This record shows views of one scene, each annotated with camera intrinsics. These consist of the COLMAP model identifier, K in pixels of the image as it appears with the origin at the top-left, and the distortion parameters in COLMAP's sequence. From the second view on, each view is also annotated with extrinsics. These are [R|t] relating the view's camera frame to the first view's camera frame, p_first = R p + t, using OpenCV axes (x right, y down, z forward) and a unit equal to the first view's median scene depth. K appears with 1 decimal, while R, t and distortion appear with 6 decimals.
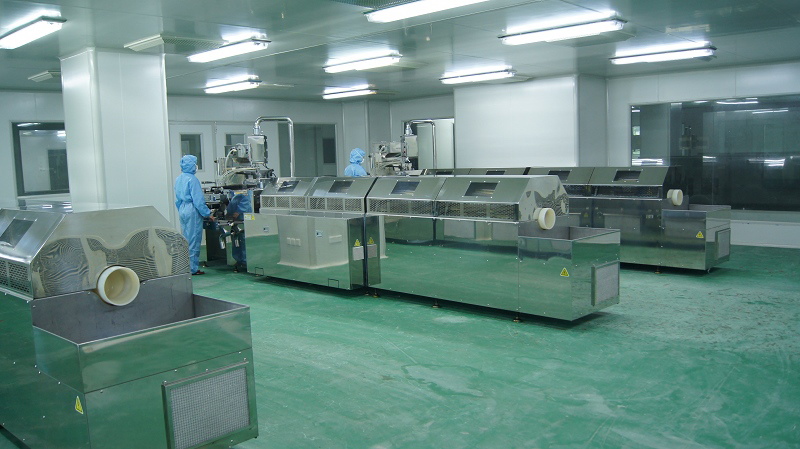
lens RADIAL K [[695.4, 0, 400.3], [0, 695.4, 222.9], [0, 0, 1]] dist [-0.063726, -0.018456]
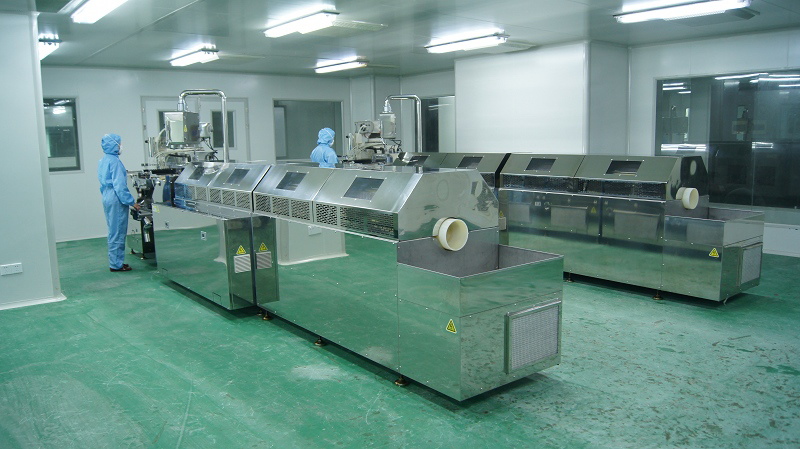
lens RADIAL K [[632.6, 0, 399.0], [0, 632.6, 225.5], [0, 0, 1]] dist [-0.073680, 0.000716]
pose [[0.990906, 0.031295, -0.130867, 0.172489], [-0.025120, 0.998504, 0.048567, -0.031430], [0.132192, -0.044838, 0.990210, 0.277922]]
